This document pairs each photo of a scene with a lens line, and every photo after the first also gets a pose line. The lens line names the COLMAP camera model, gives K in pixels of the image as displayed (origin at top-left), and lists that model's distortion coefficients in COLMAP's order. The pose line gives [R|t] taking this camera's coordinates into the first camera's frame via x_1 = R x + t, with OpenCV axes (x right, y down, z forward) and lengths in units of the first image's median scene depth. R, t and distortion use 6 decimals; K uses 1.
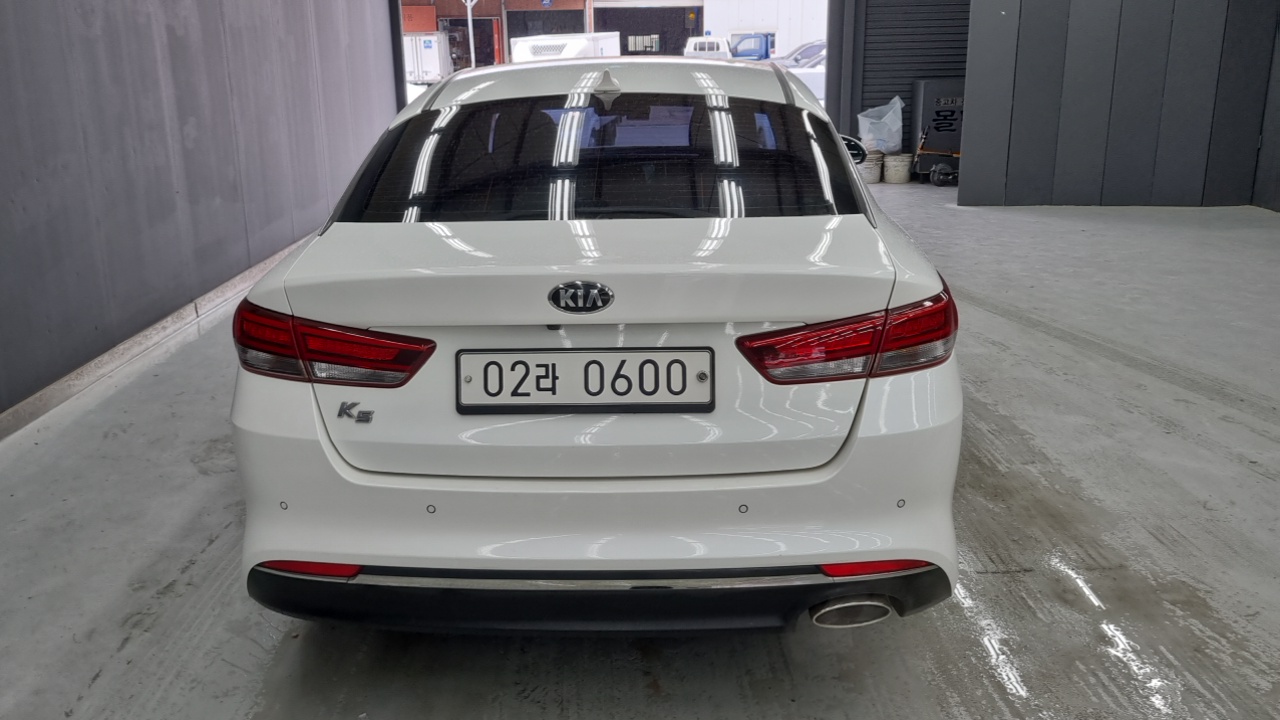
lens RADIAL K [[1147.7, 0, 640.0], [0, 1147.7, 360.0], [0, 0, 1]] dist [0.020460, 0.008827]
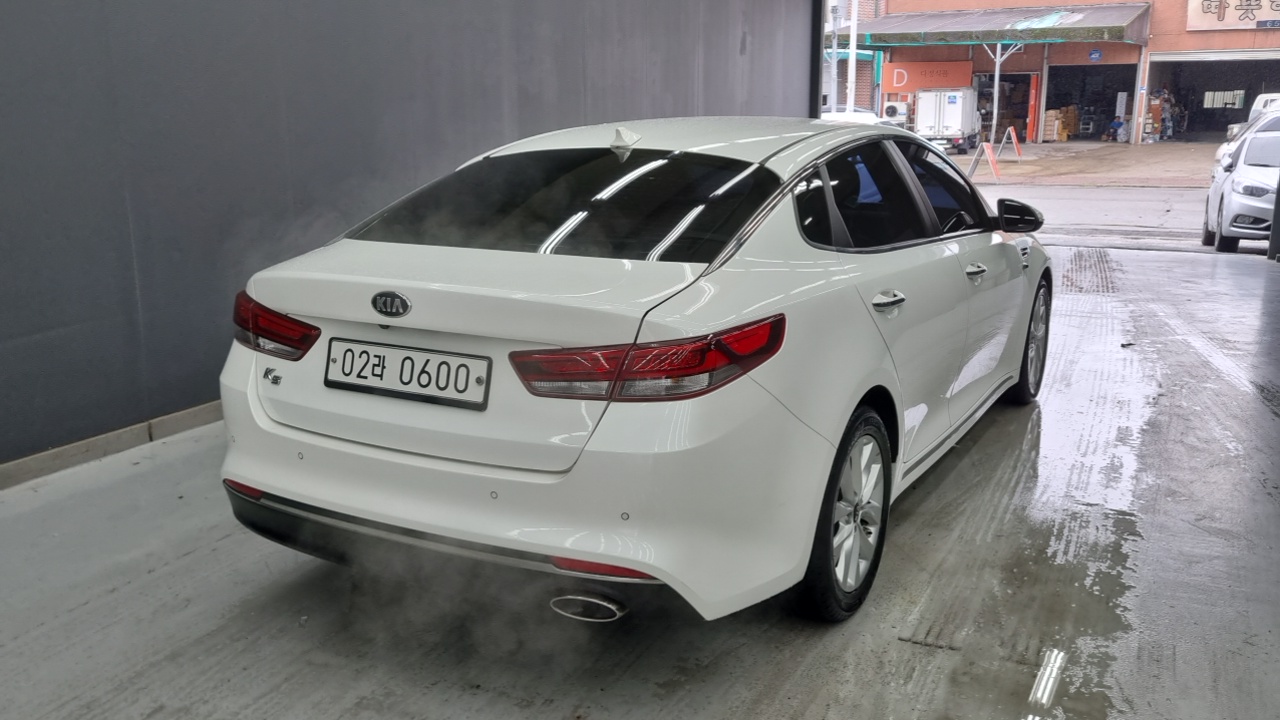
lens RADIAL K [[1147.7, 0, 640.0], [0, 1147.7, 360.0], [0, 0, 1]] dist [0.020460, 0.008827]
pose [[0.884326, 0.117021, -0.451967, 0.726760], [-0.136962, 0.990509, -0.011524, -0.015838], [0.446329, 0.072093, 0.891960, -0.002252]]
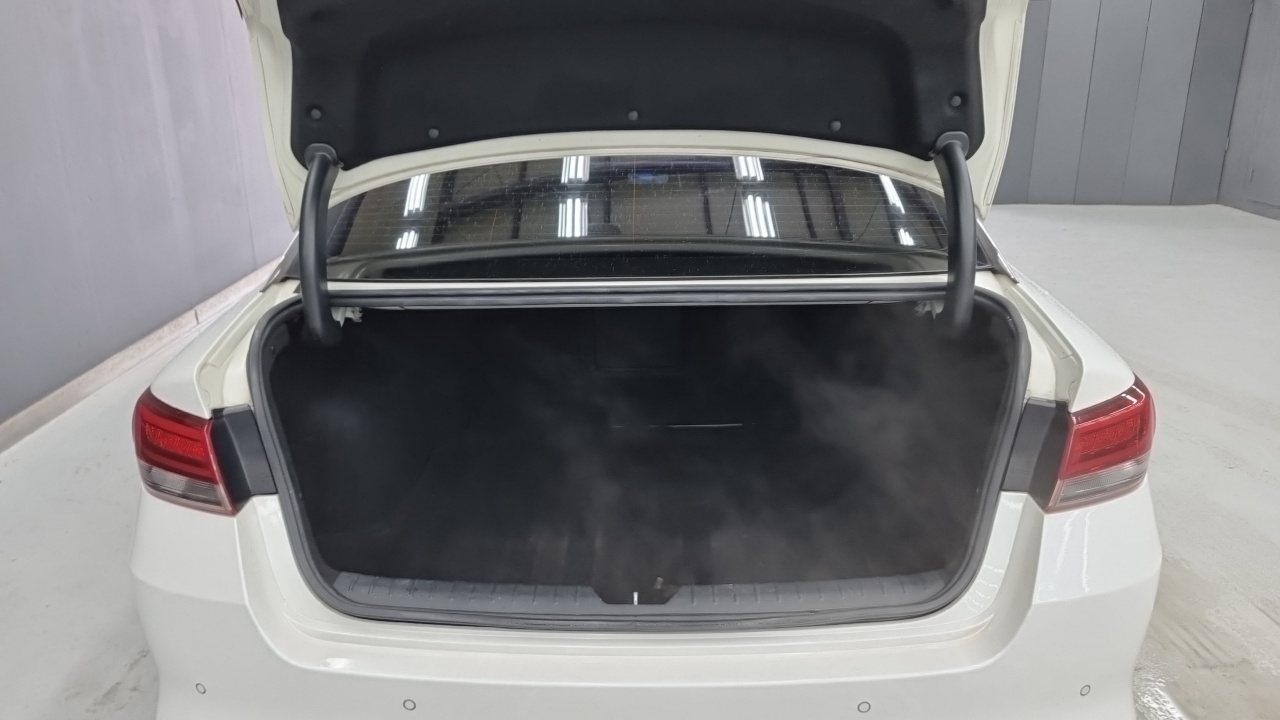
lens RADIAL K [[986.6, 0, 640.0], [0, 986.6, 360.0], [0, 0, 1]] dist [0.028304, 0.001771]
pose [[0.999805, -0.006978, 0.018478, -0.052457], [0.006382, 0.999463, 0.032146, -0.097313], [-0.018692, -0.032022, 0.999312, 0.407972]]
